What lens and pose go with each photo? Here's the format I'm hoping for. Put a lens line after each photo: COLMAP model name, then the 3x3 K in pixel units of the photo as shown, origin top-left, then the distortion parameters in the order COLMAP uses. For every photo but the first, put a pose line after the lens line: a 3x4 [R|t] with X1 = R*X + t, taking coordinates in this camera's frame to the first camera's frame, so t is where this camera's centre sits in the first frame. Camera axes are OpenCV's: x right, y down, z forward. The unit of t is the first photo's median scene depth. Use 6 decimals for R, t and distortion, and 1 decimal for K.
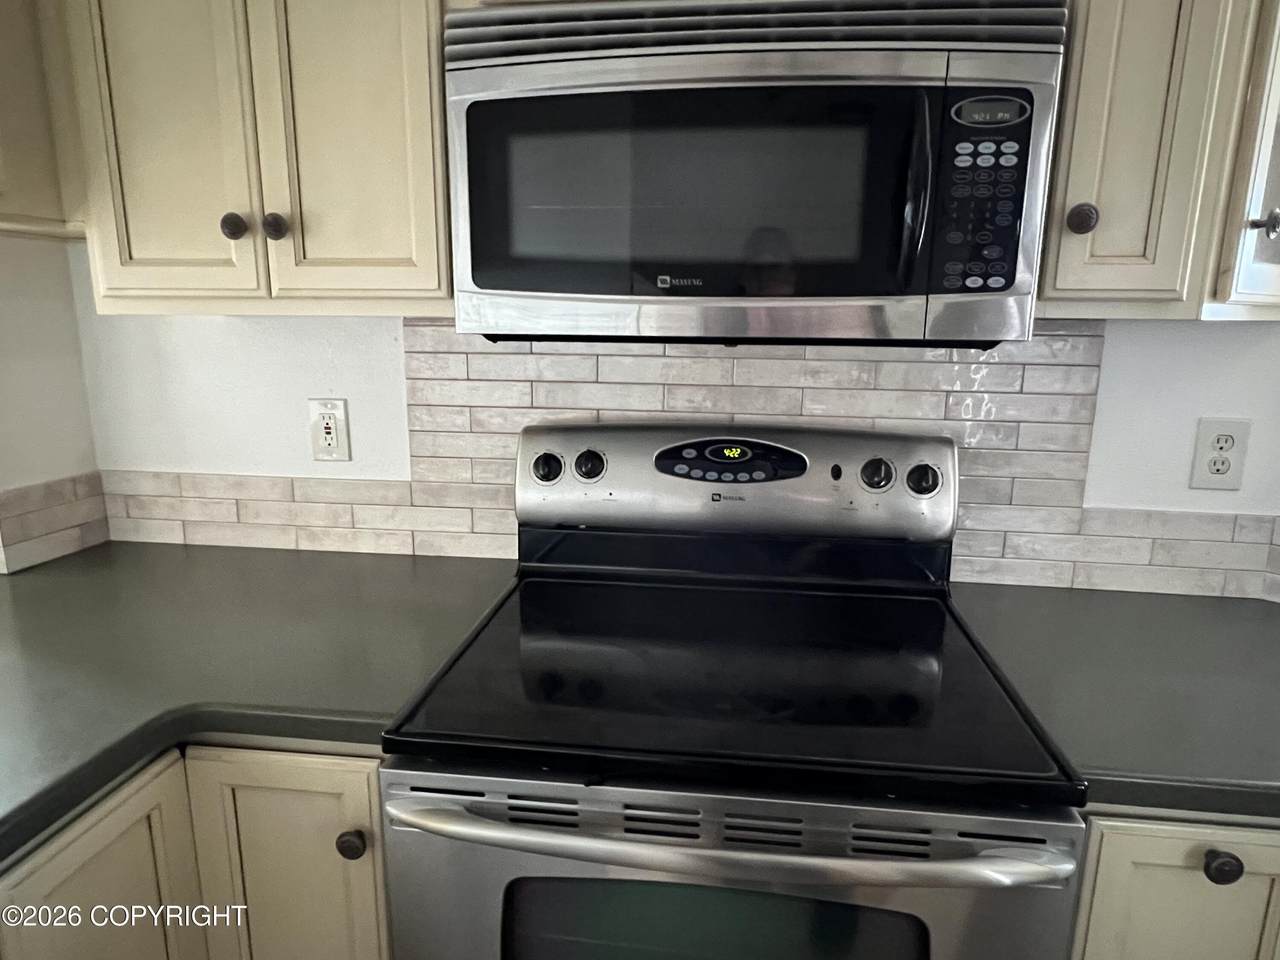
lens RADIAL K [[783.3, 0, 636.5], [0, 783.3, 490.2], [0, 0, 1]] dist [-0.002987, -0.001296]
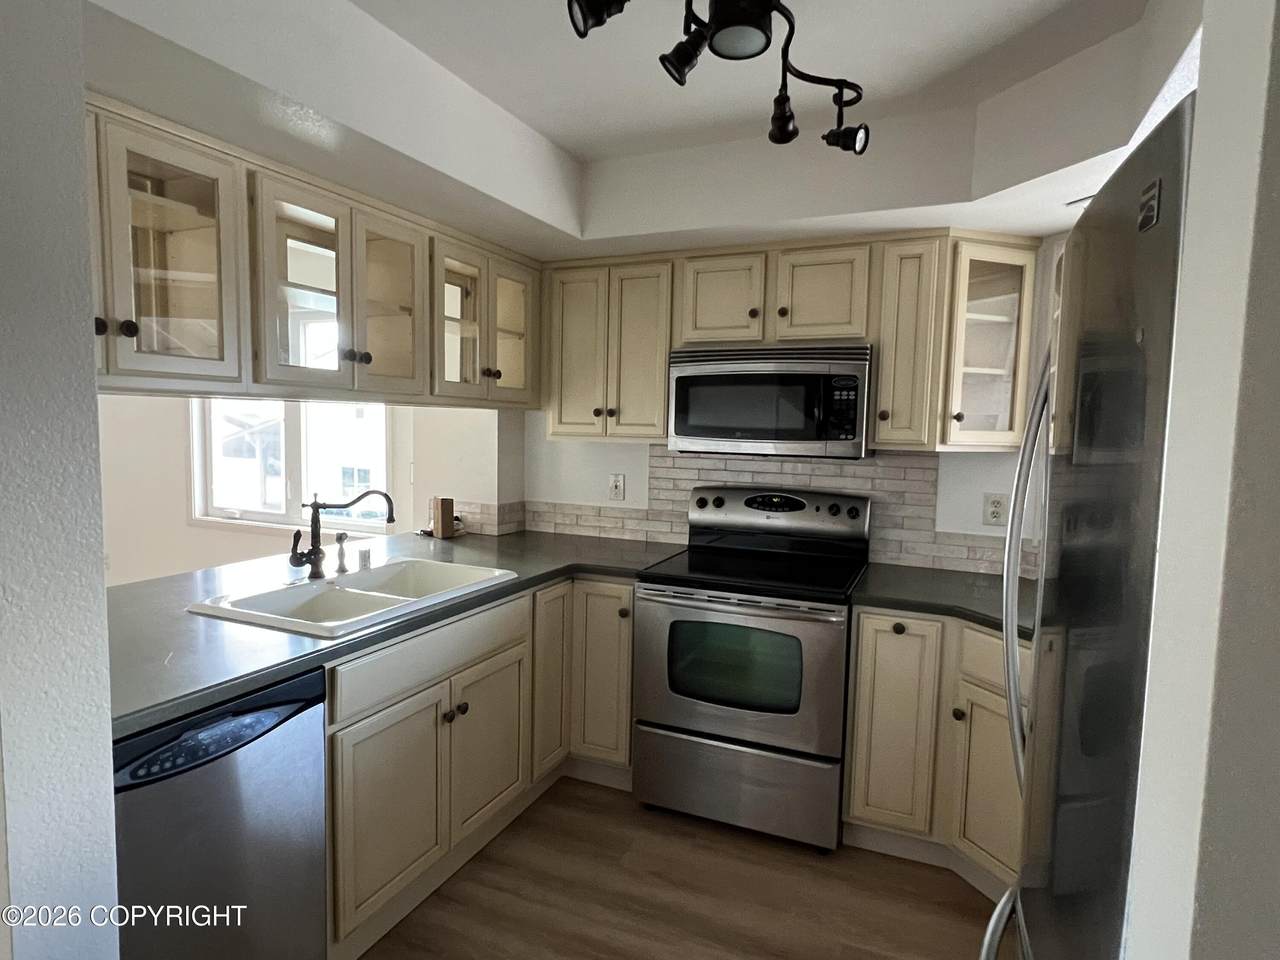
lens RADIAL K [[711.5, 0, 640.0], [0, 711.5, 480.0], [0, 0, 1]] dist [0.000518, -0.000015]
pose [[0.960122, 0.032431, -0.277693, 0.320356], [-0.072138, 0.988354, -0.133990, 0.213318], [0.270113, 0.148679, 0.951280, -1.201955]]
